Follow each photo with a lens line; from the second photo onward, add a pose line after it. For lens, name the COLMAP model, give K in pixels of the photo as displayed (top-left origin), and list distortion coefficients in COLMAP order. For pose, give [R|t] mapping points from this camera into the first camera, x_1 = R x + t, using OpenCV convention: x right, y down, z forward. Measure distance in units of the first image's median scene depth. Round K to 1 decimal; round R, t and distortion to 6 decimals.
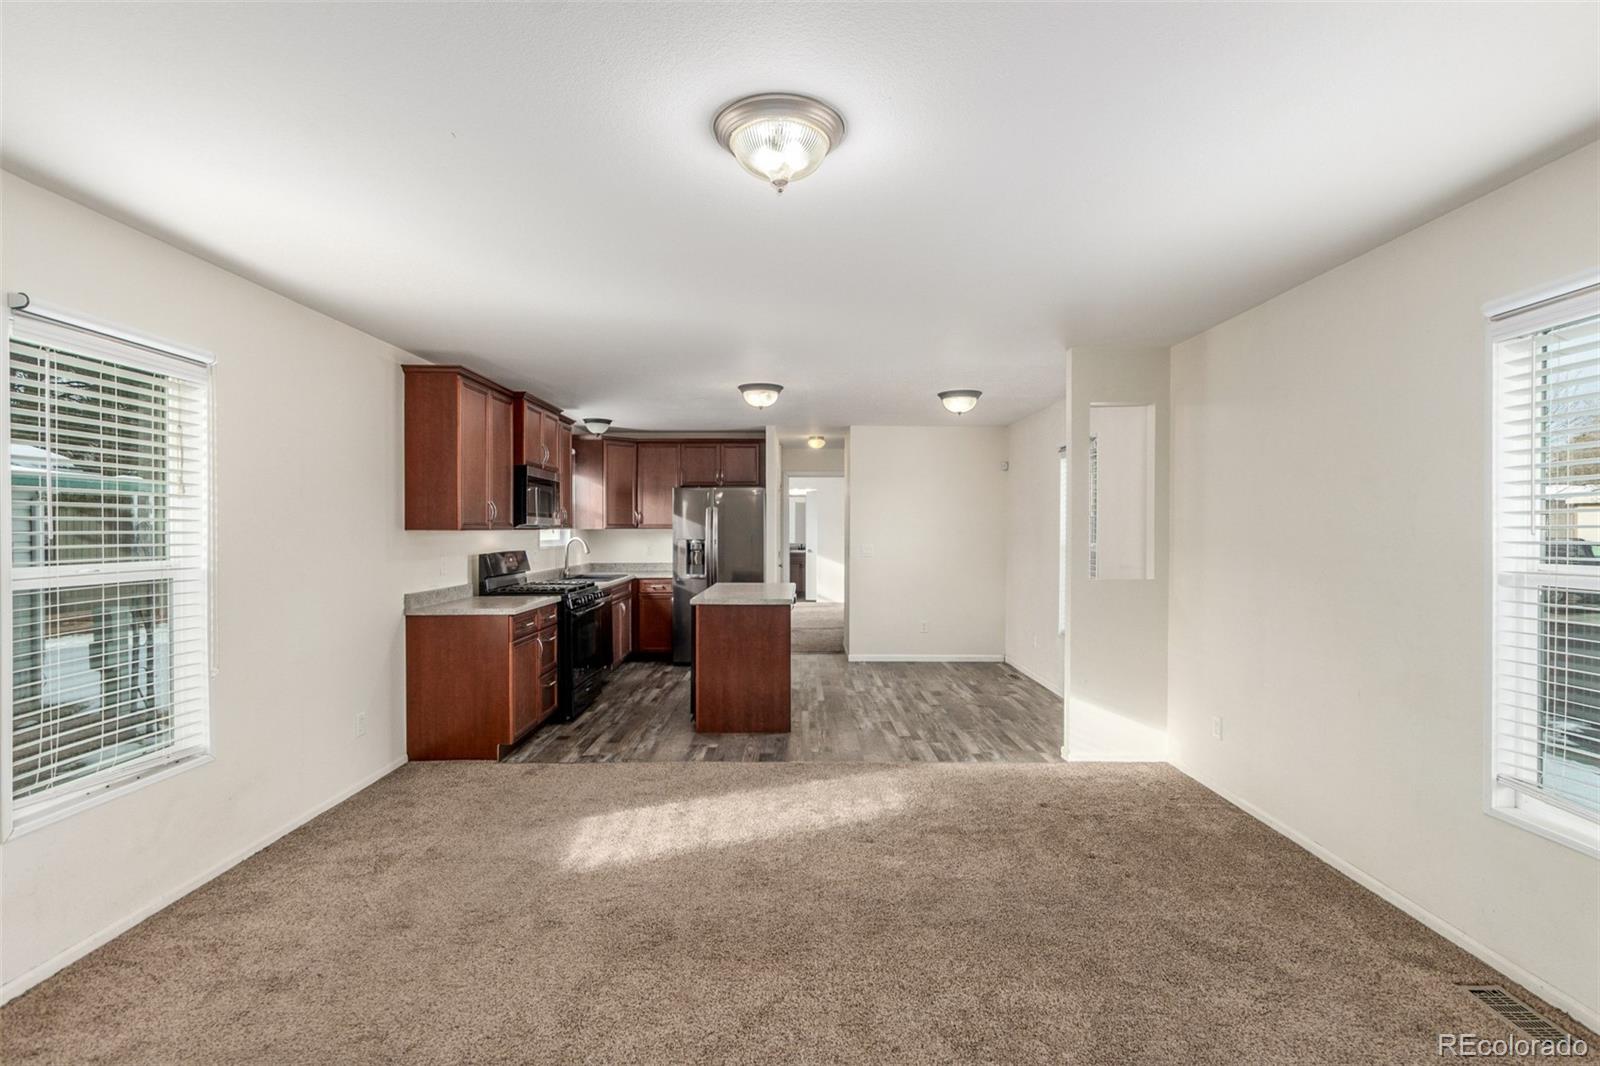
lens RADIAL K [[755.9, 0, 800.0], [0, 755.9, 531.0], [0, 0, 1]] dist [0.008075, -0.002546]
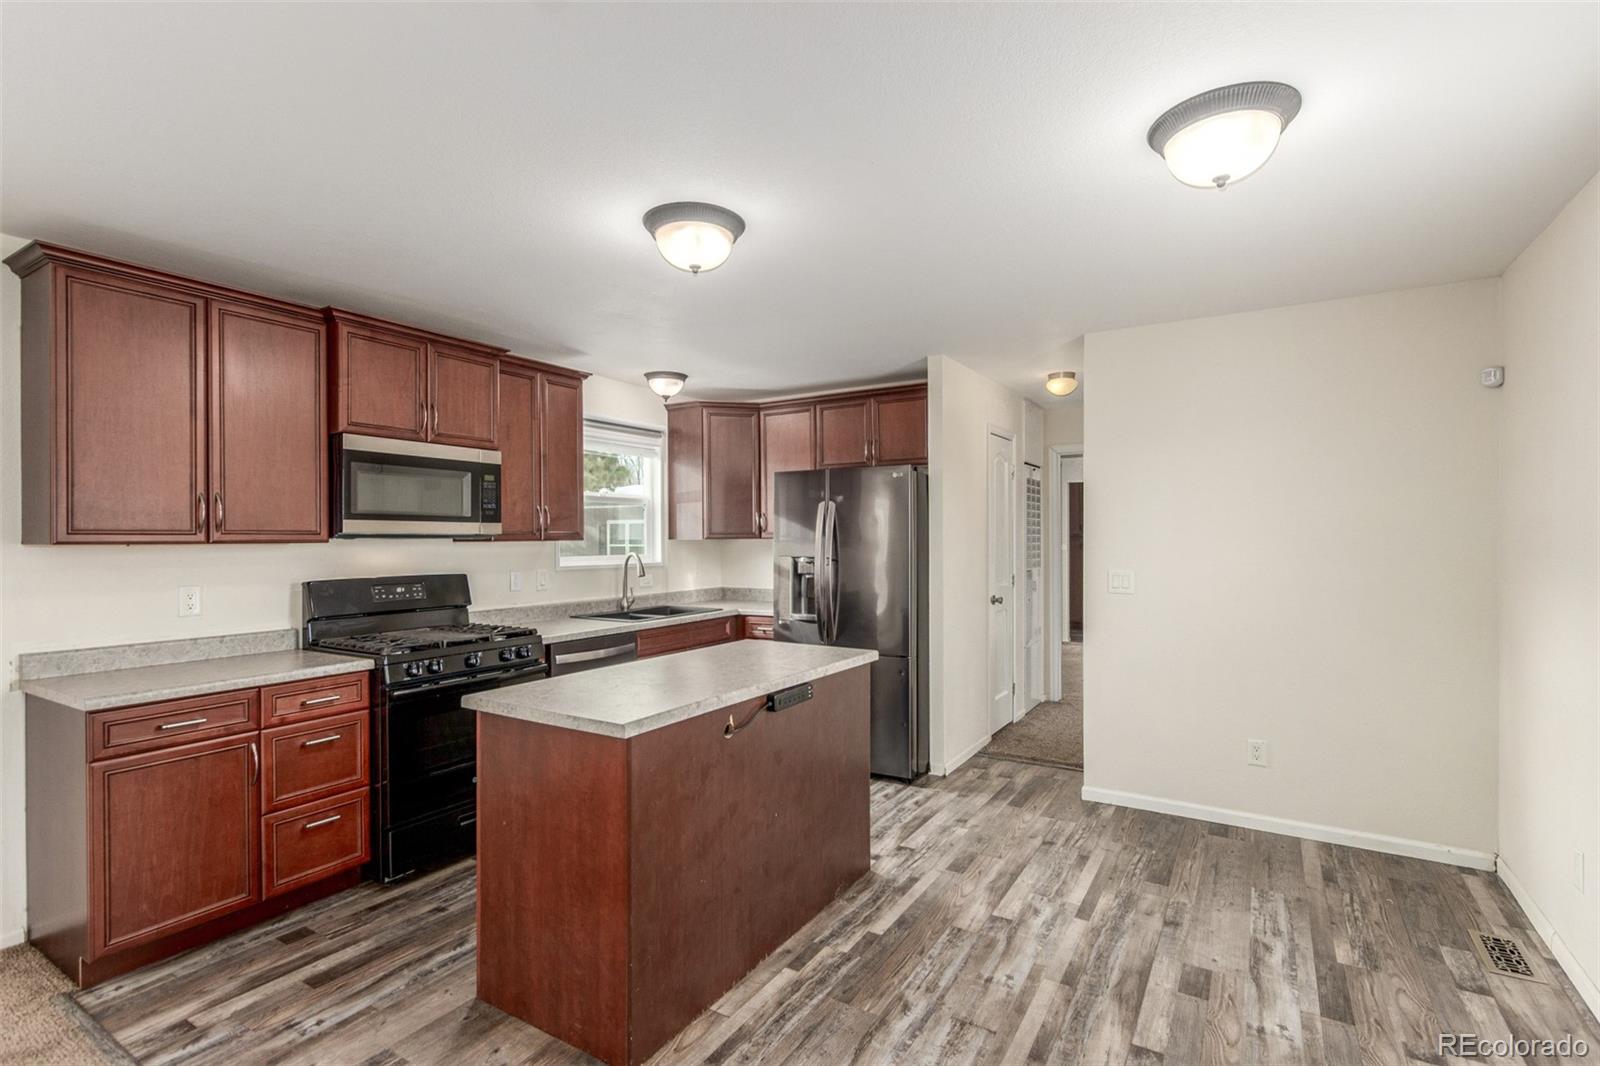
lens RADIAL K [[755.9, 0, 806.9], [0, 755.9, 535.8], [0, 0, 1]] dist [0.008075, -0.002546]
pose [[0.851214, -0.006057, -0.524784, 0.283345], [0.003232, 0.999975, -0.006300, -0.001705], [0.524809, 0.003666, 0.851212, 0.769266]]
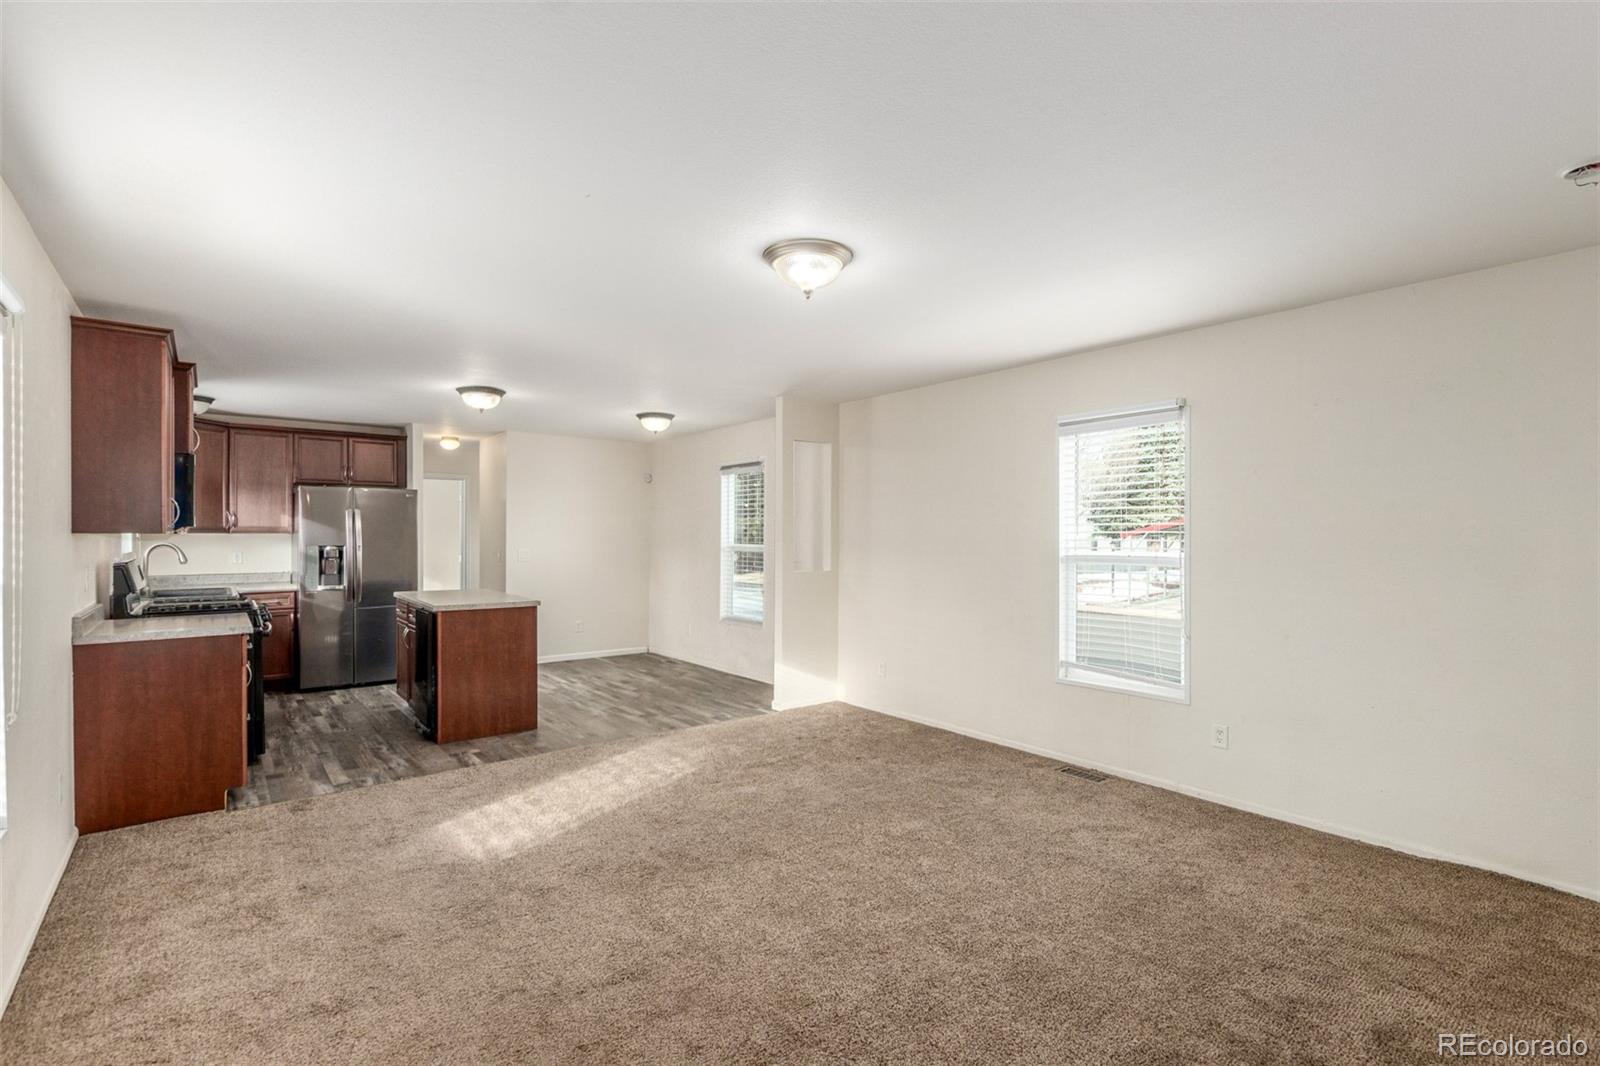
lens RADIAL K [[755.9, 0, 813.9], [0, 755.9, 536.5], [0, 0, 1]] dist [0.008075, -0.002546]
pose [[0.782995, 0.000427, 0.622028, -0.387685], [0.000419, 0.999999, -0.001214, 0.003136], [-0.622028, 0.001211, 0.782994, -0.058006]]
